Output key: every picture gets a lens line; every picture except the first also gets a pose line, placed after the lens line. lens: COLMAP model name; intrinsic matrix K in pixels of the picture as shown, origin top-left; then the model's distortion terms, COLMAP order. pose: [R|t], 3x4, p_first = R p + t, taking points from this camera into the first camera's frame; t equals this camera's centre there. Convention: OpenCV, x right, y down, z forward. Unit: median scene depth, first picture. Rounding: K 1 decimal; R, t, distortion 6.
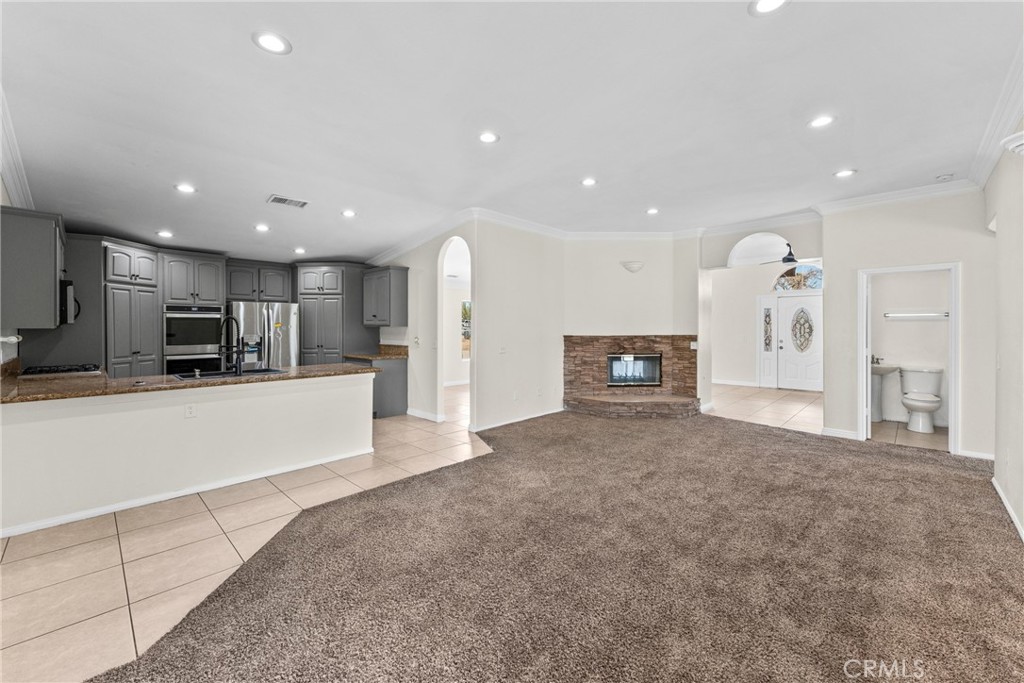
lens RADIAL K [[409.7, 0, 511.0], [0, 409.7, 331.0], [0, 0, 1]] dist [0.001006, -0.000229]
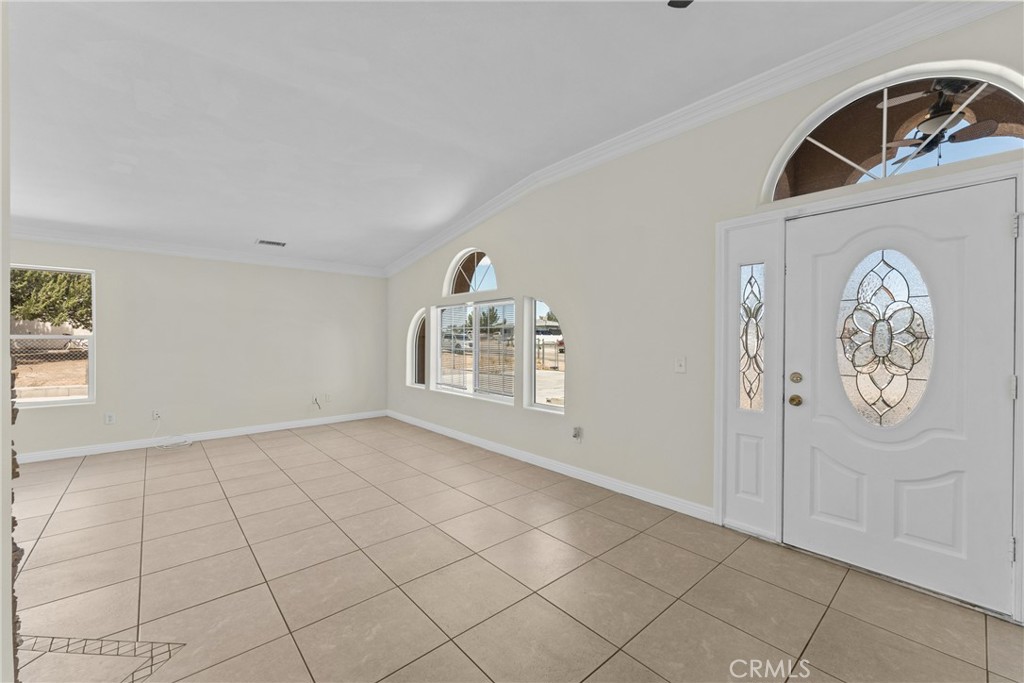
lens RADIAL K [[409.7, 0, 507.4], [0, 409.7, 342.0], [0, 0, 1]] dist [0.001006, -0.000229]
pose [[0.998041, 0.004246, -0.062425, 0.659918], [-0.004434, 0.999986, -0.002875, 0.004961], [0.062412, 0.003146, 0.998045, 0.975117]]
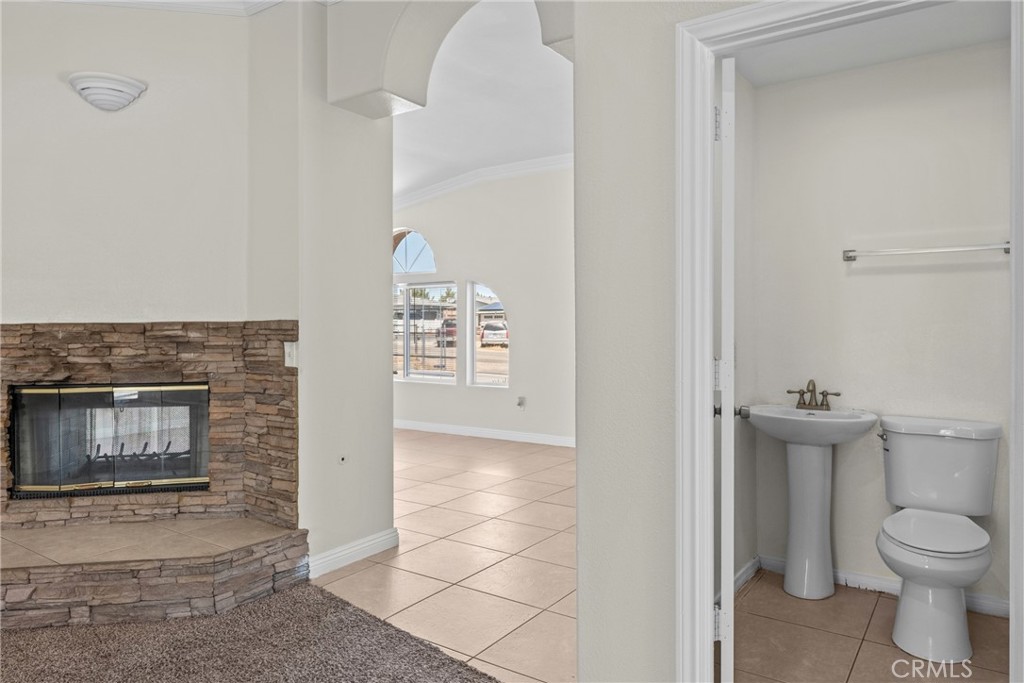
lens RADIAL K [[673.3, 0, 509.7], [0, 673.3, 327.9], [0, 0, 1]] dist [-0.003578, -0.001067]
pose [[0.985191, 0.000943, 0.171456, 0.517667], [0.000500, 0.999965, -0.008371, 0.019486], [-0.171458, 0.008333, 0.985156, 0.483377]]
